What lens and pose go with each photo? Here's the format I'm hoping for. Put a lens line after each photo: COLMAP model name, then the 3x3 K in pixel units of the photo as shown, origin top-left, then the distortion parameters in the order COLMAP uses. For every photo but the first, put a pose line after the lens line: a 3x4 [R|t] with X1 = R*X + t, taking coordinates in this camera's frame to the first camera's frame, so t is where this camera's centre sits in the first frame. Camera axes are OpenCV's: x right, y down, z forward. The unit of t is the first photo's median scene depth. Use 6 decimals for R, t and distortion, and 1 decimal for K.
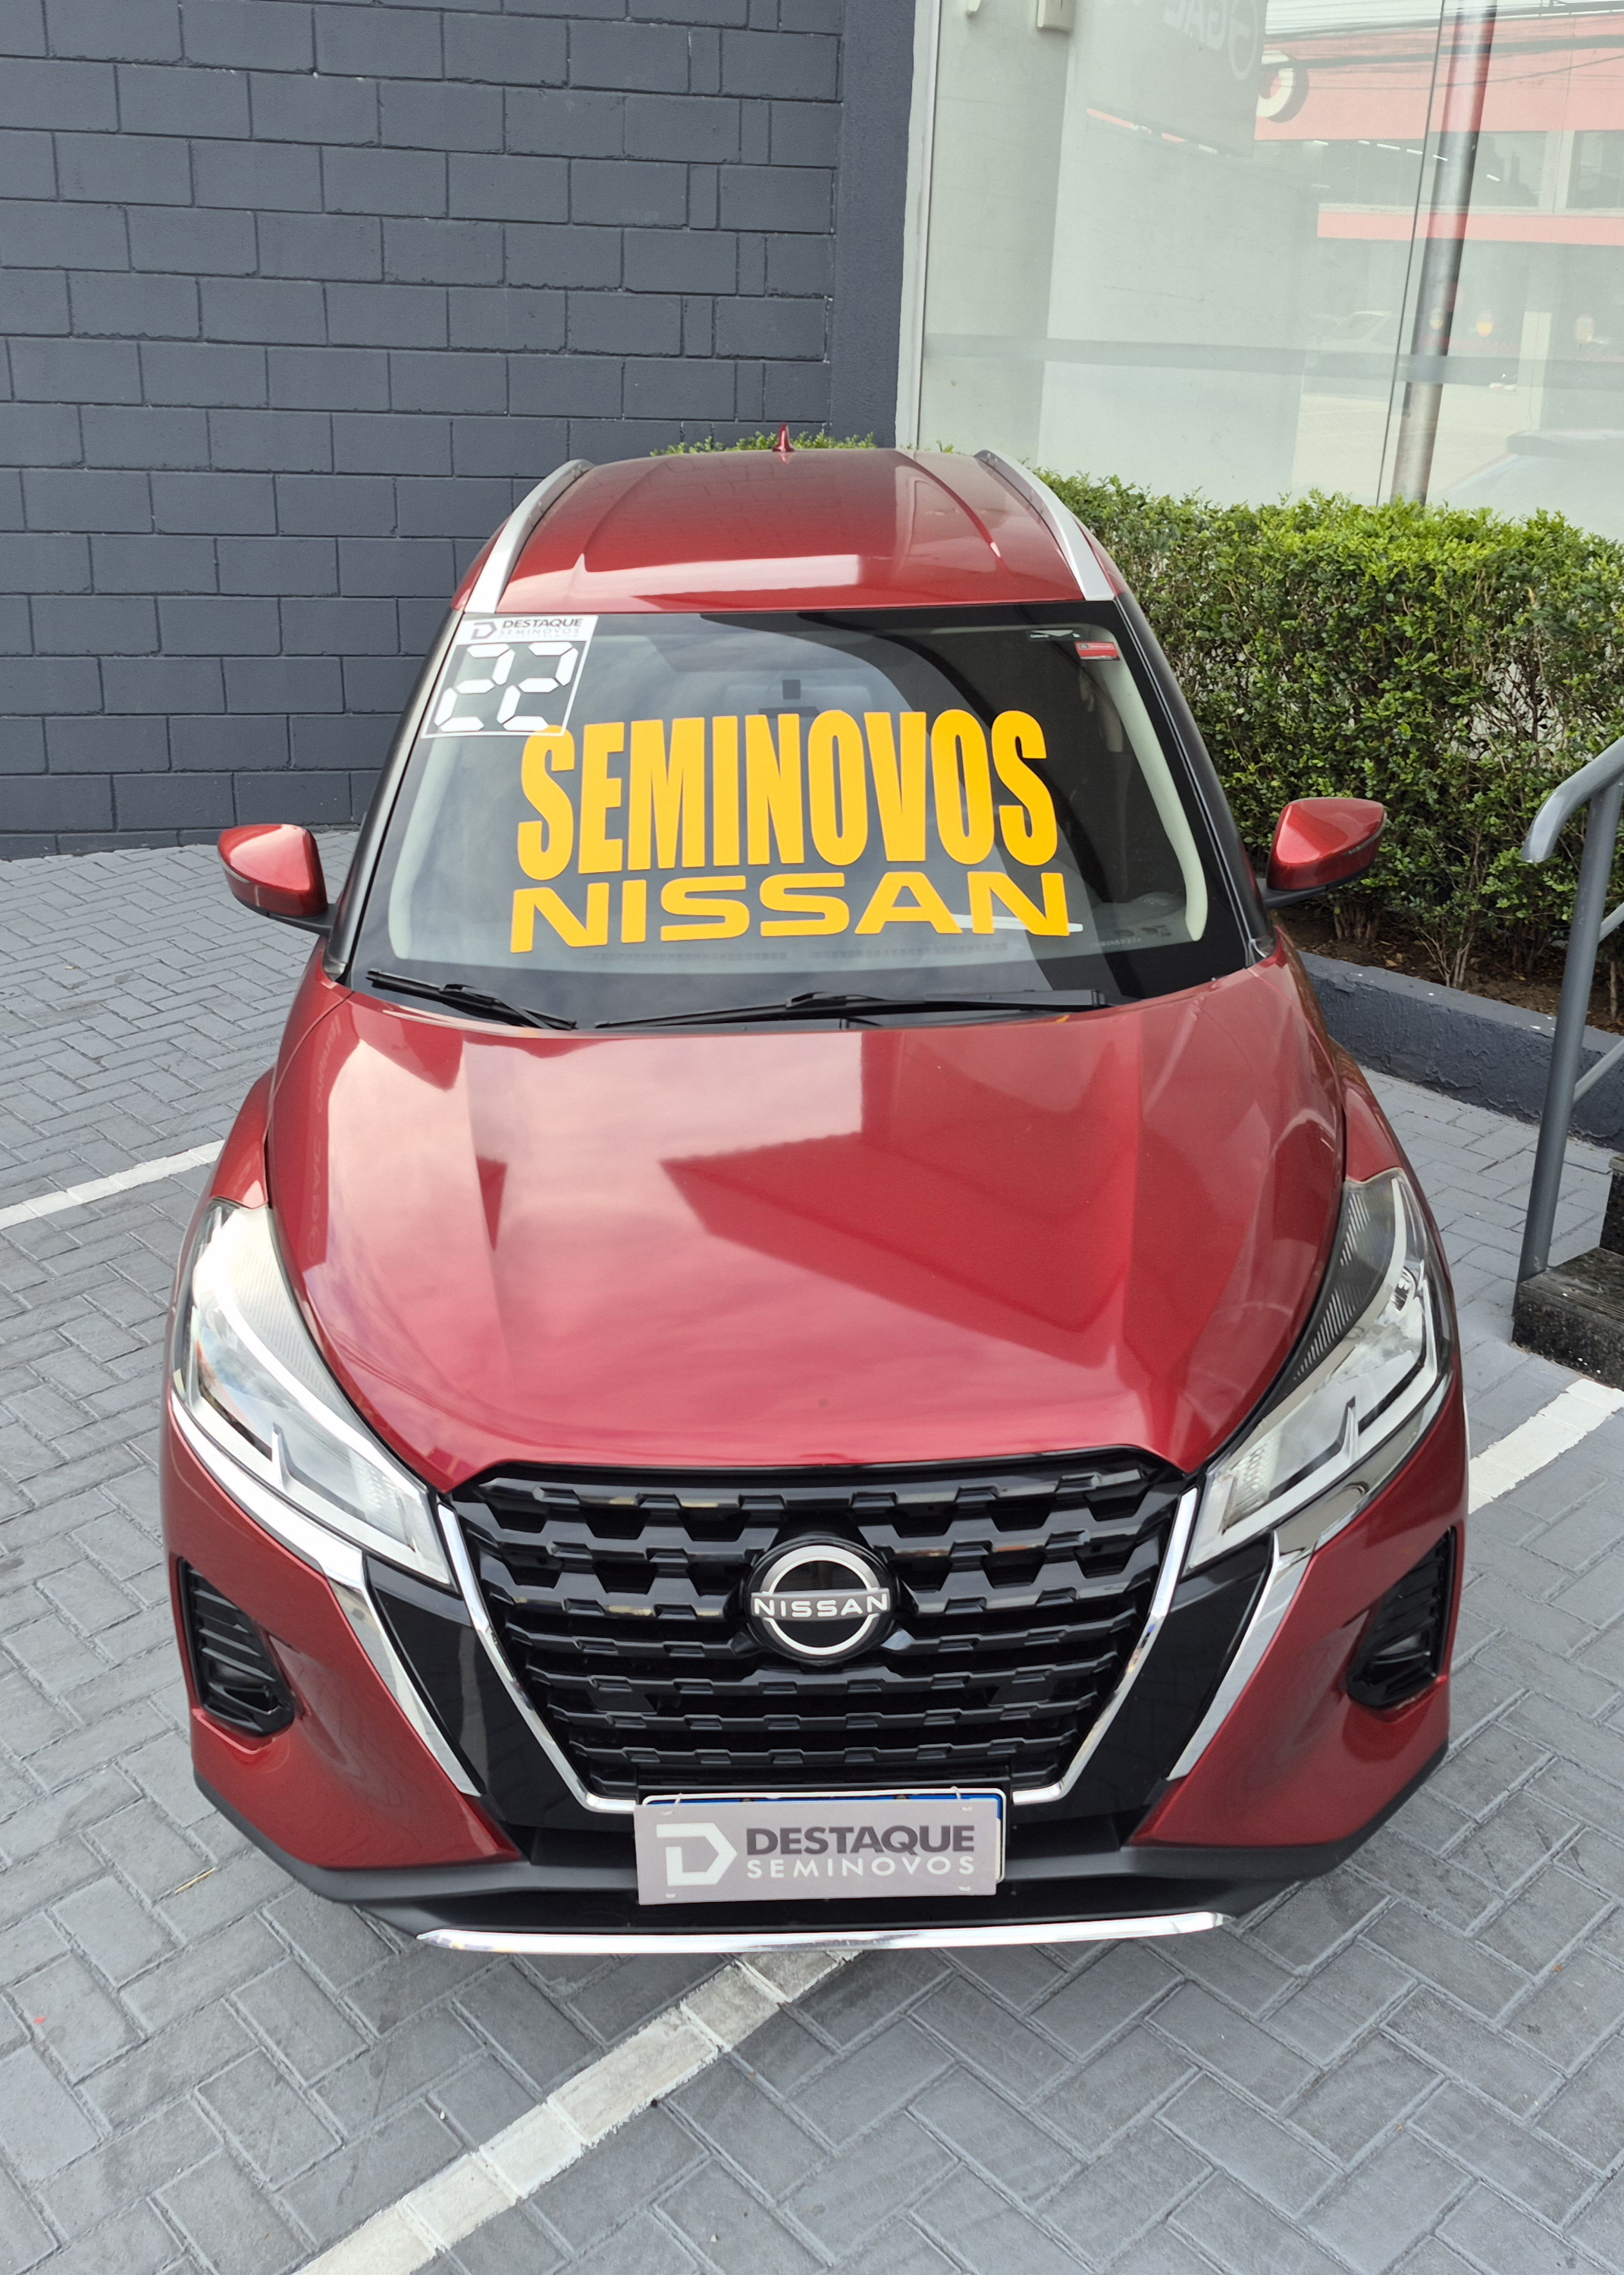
lens RADIAL K [[2095.6, 0, 832.1], [0, 2095.6, 1092.8], [0, 0, 1]] dist [0.099679, -0.136126]
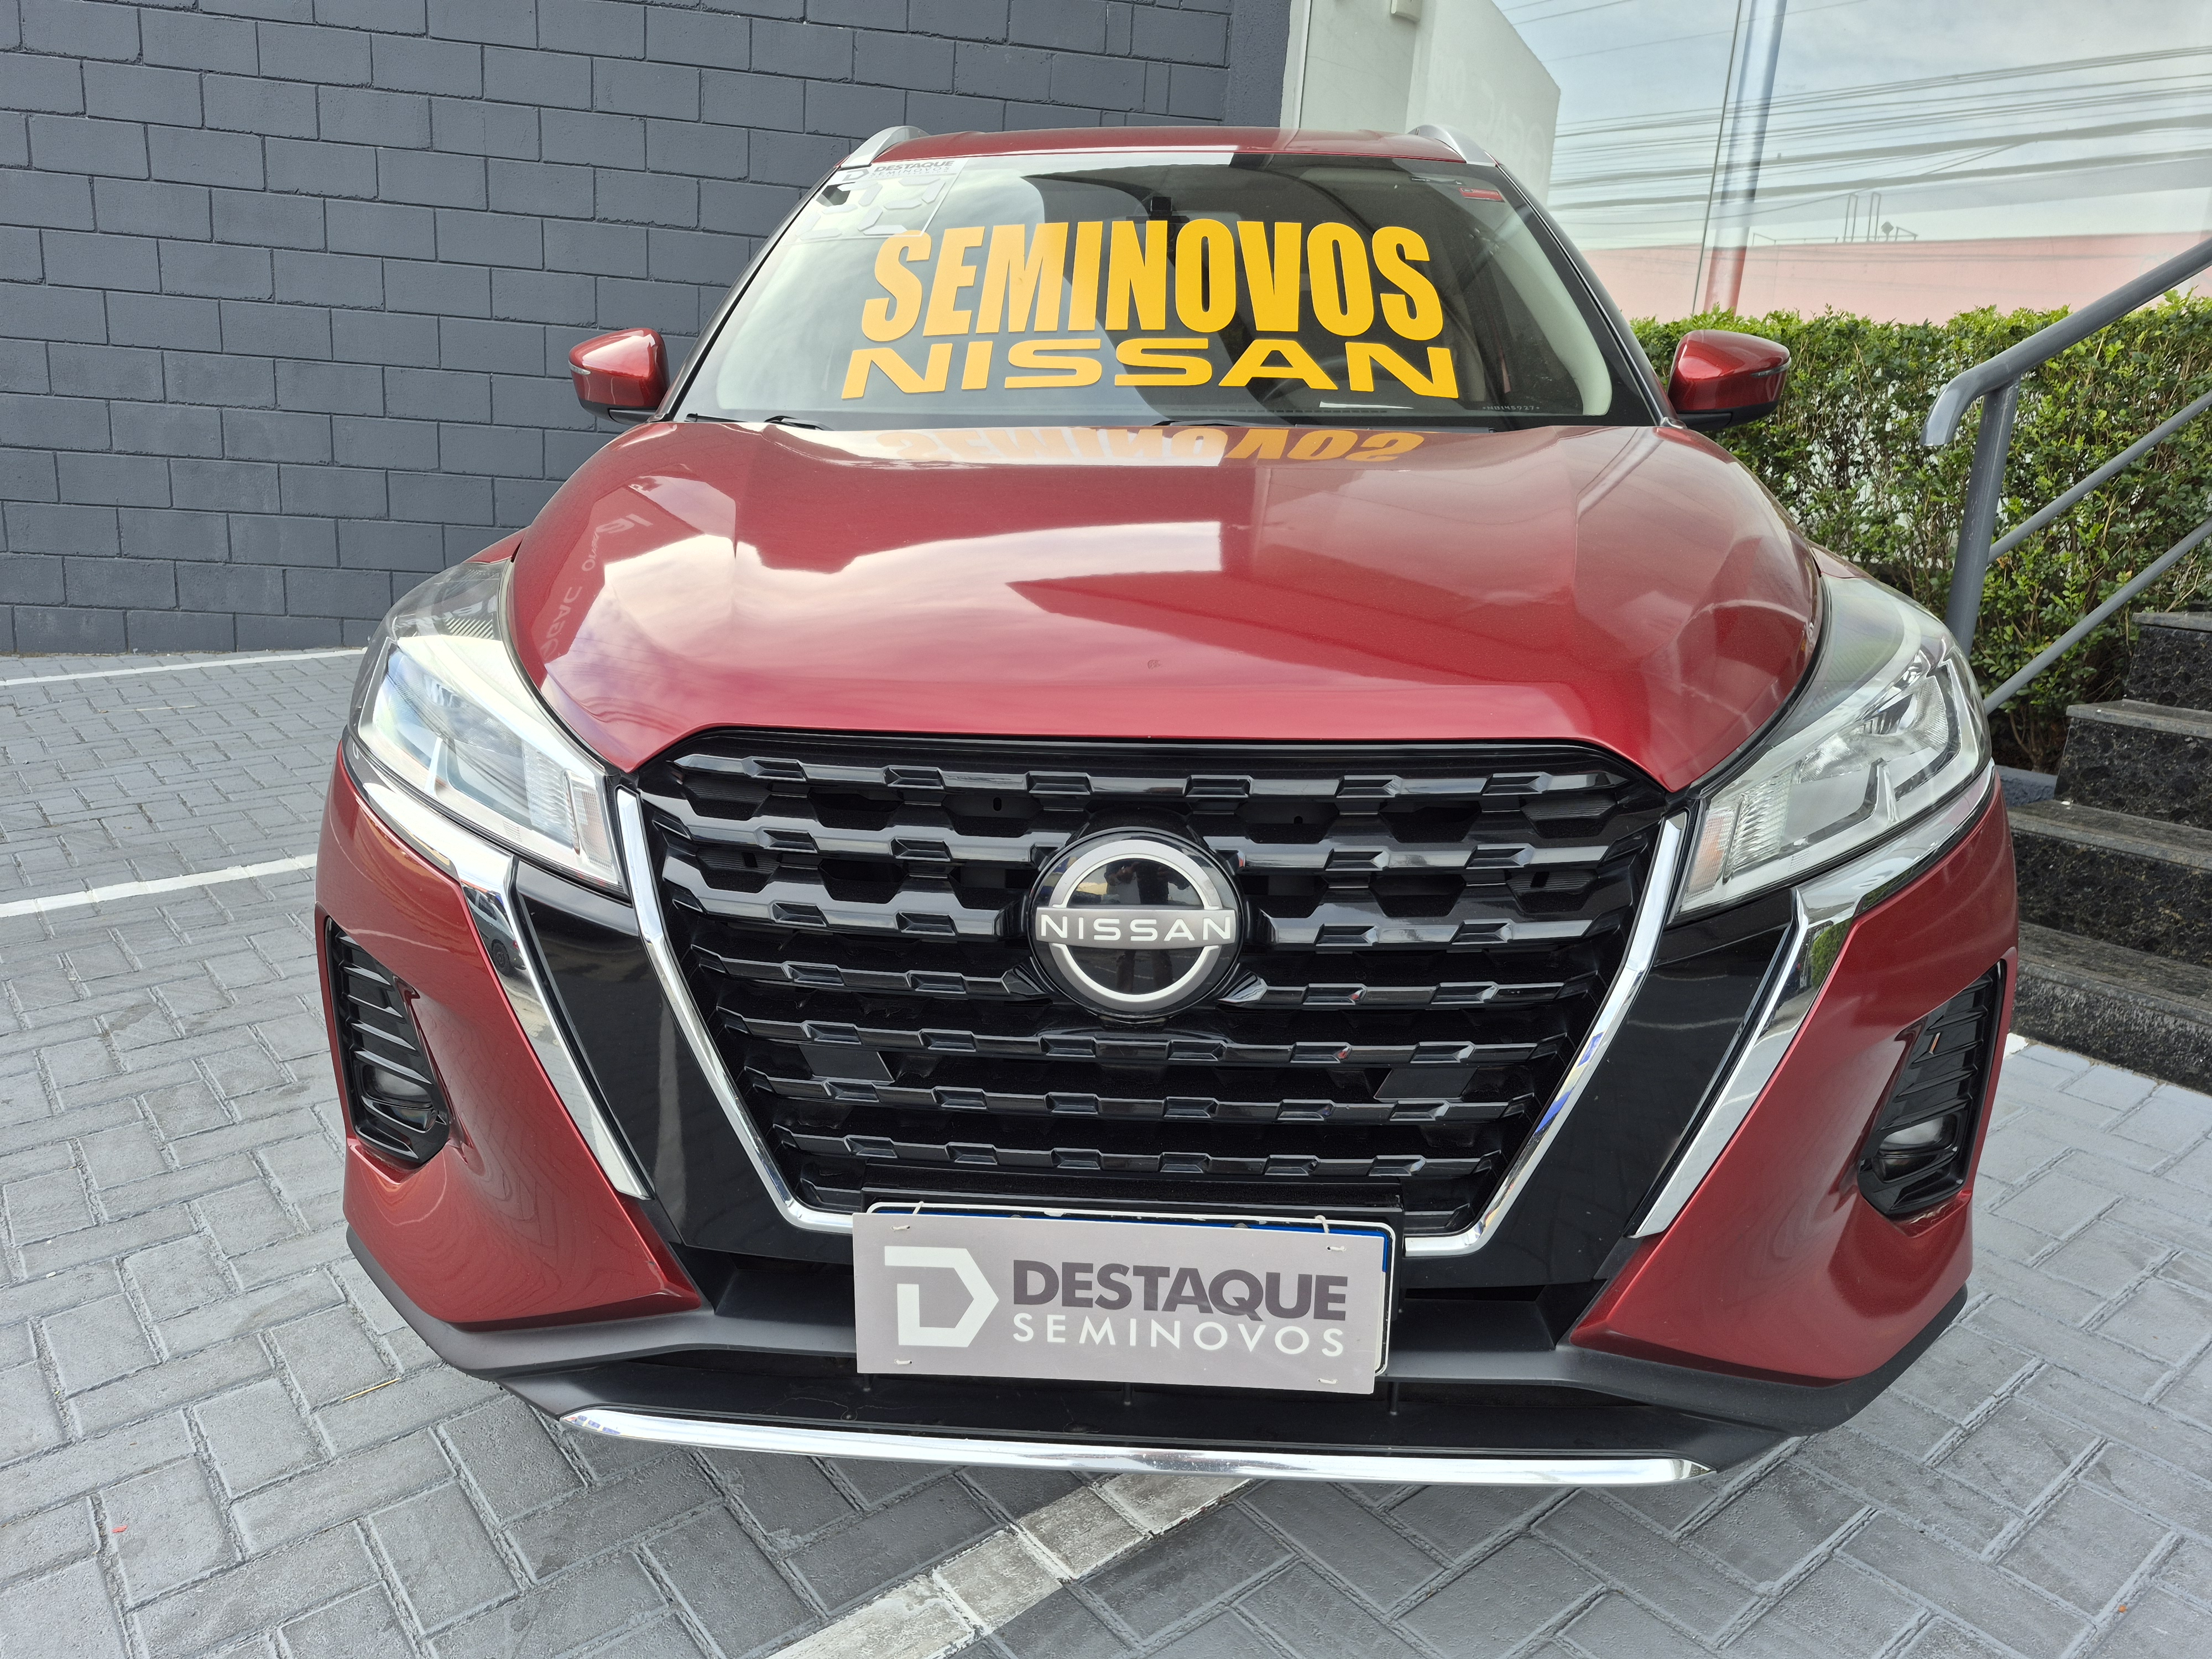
lens RADIAL K [[1568.2, 0, 1096.6], [0, 1568.2, 824.1], [0, 0, 1]] dist [0.006673, -0.001358]
pose [[0.997123, 0.042699, -0.062623, 0.010607], [-0.050528, 0.990317, -0.129300, 0.235011], [0.056496, 0.132092, 0.989626, 0.415060]]
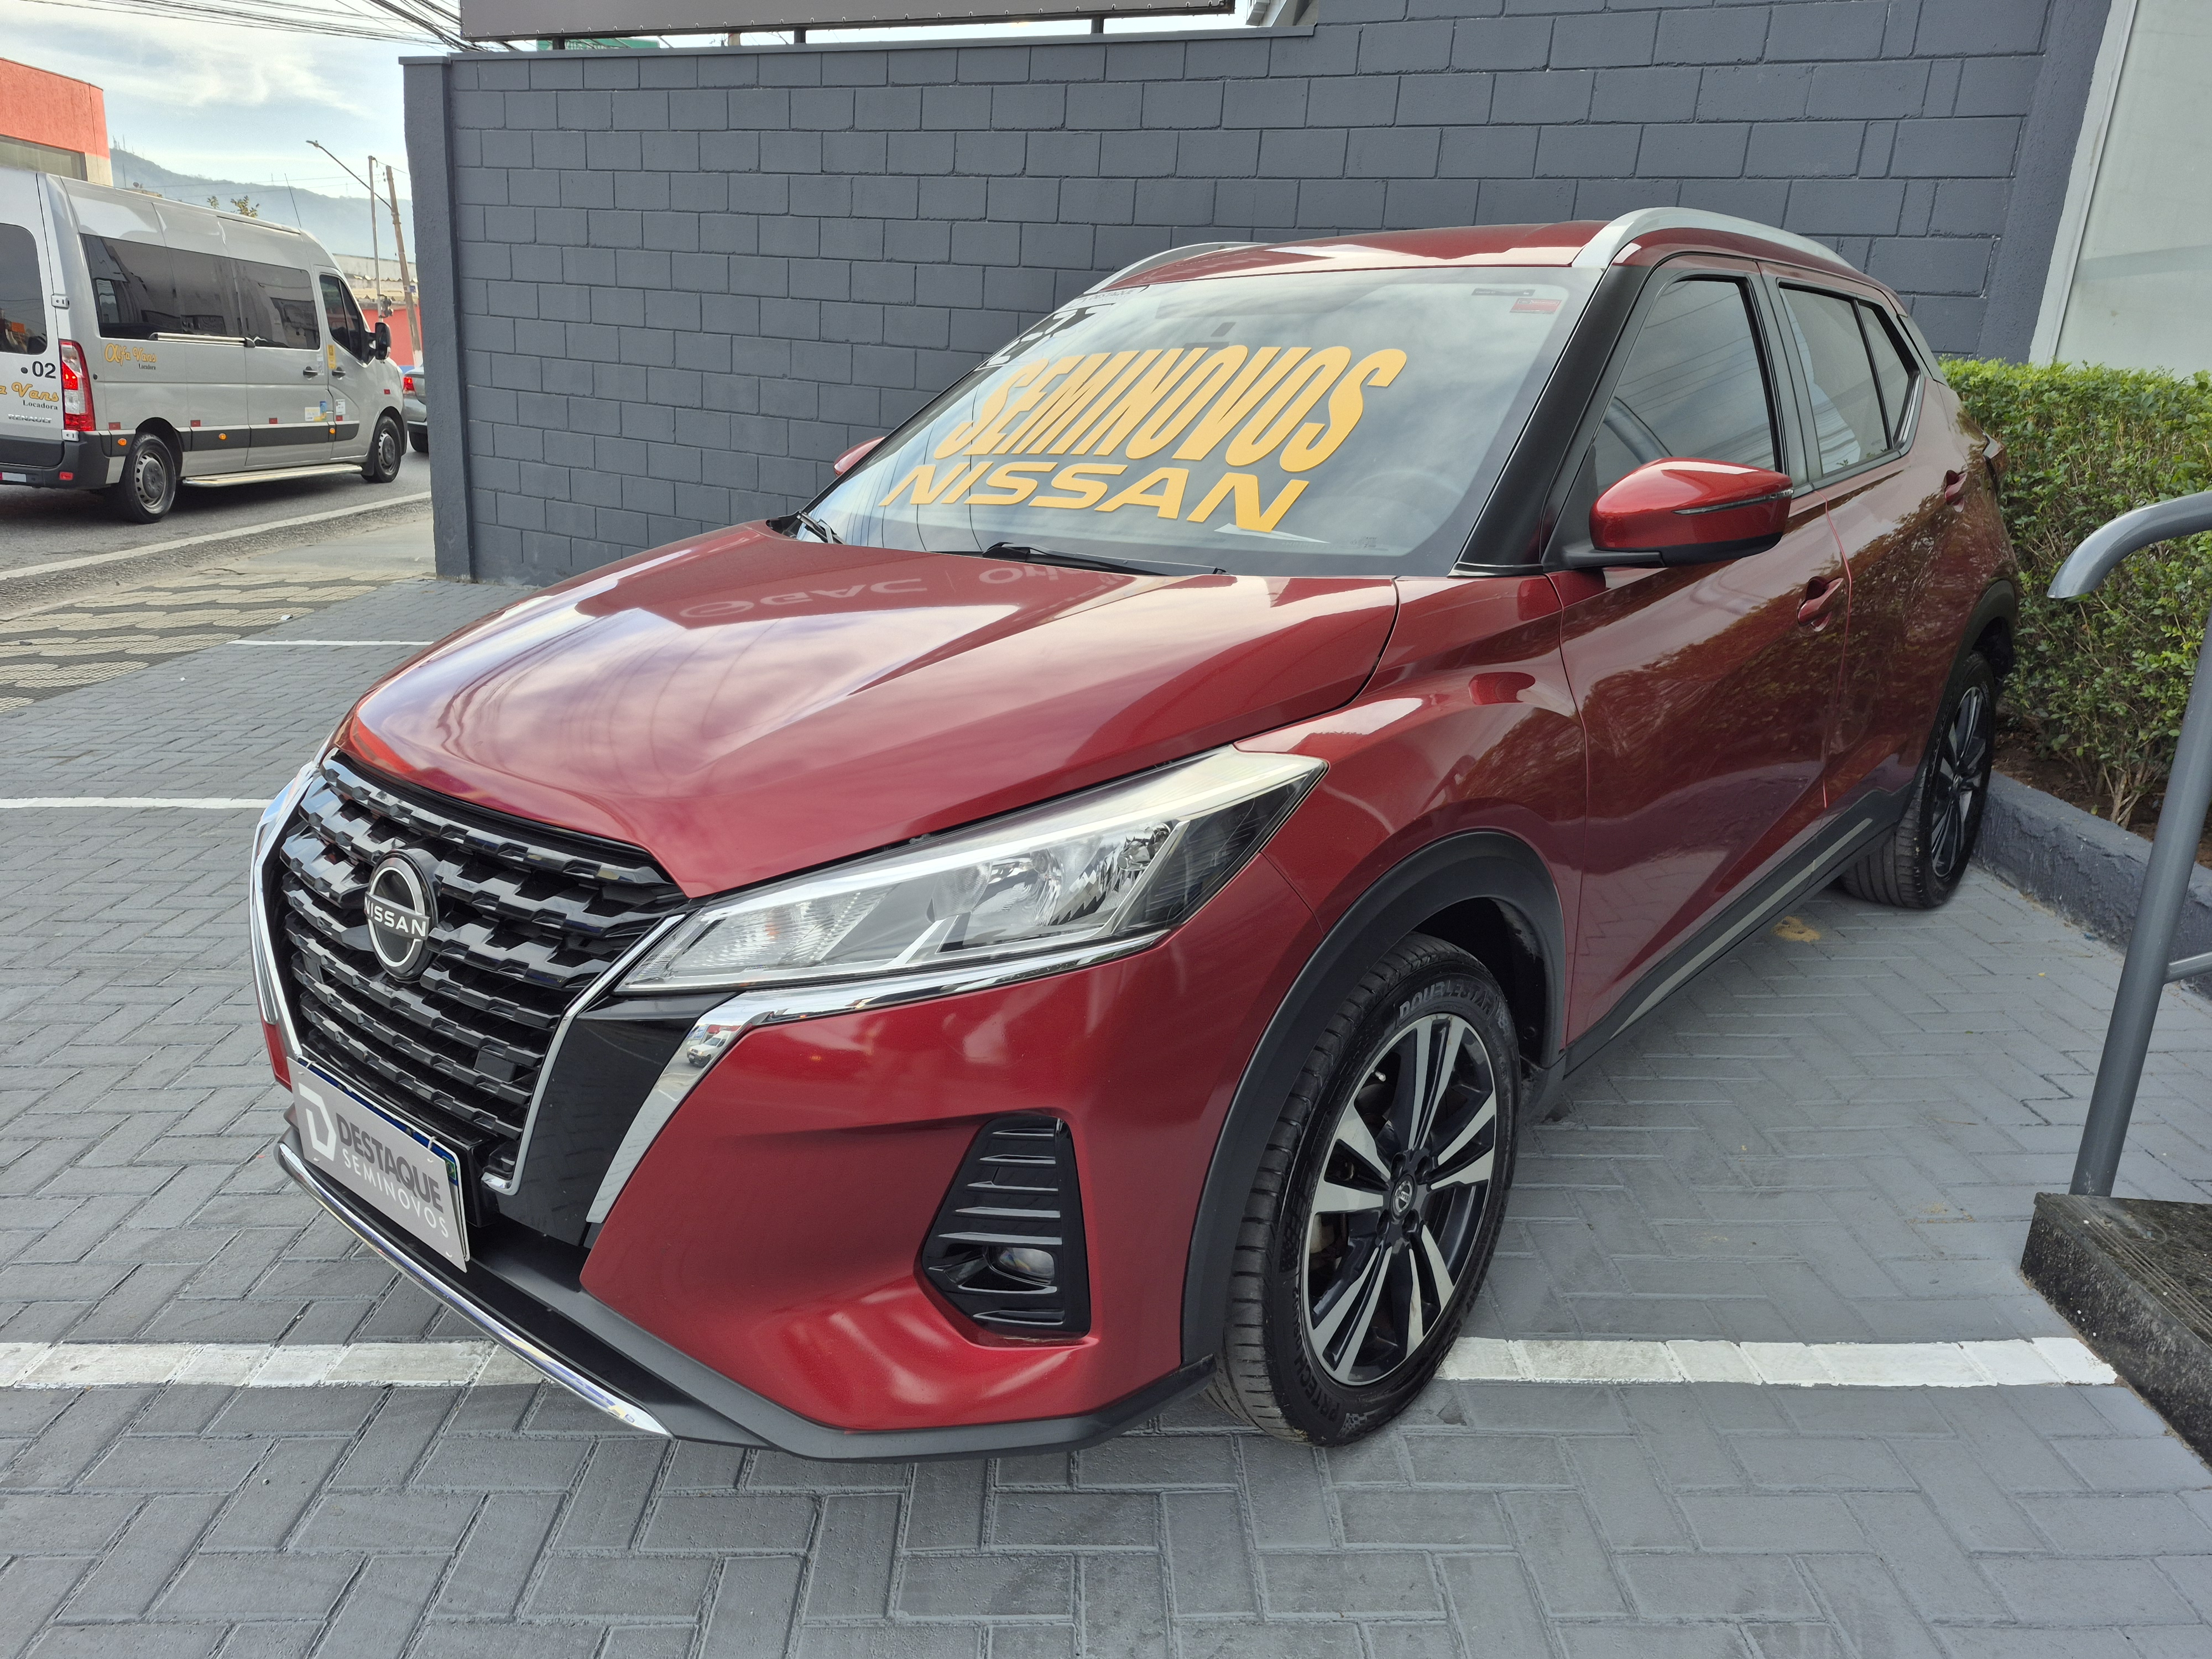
lens RADIAL K [[1568.2, 0, 1096.6], [0, 1568.2, 824.1], [0, 0, 1]] dist [0.006673, -0.001358]
pose [[0.736076, 0.199268, -0.646904, 0.632547], [-0.273518, 0.961750, -0.014970, 0.097642], [0.619177, 0.187959, 0.762425, 0.520773]]
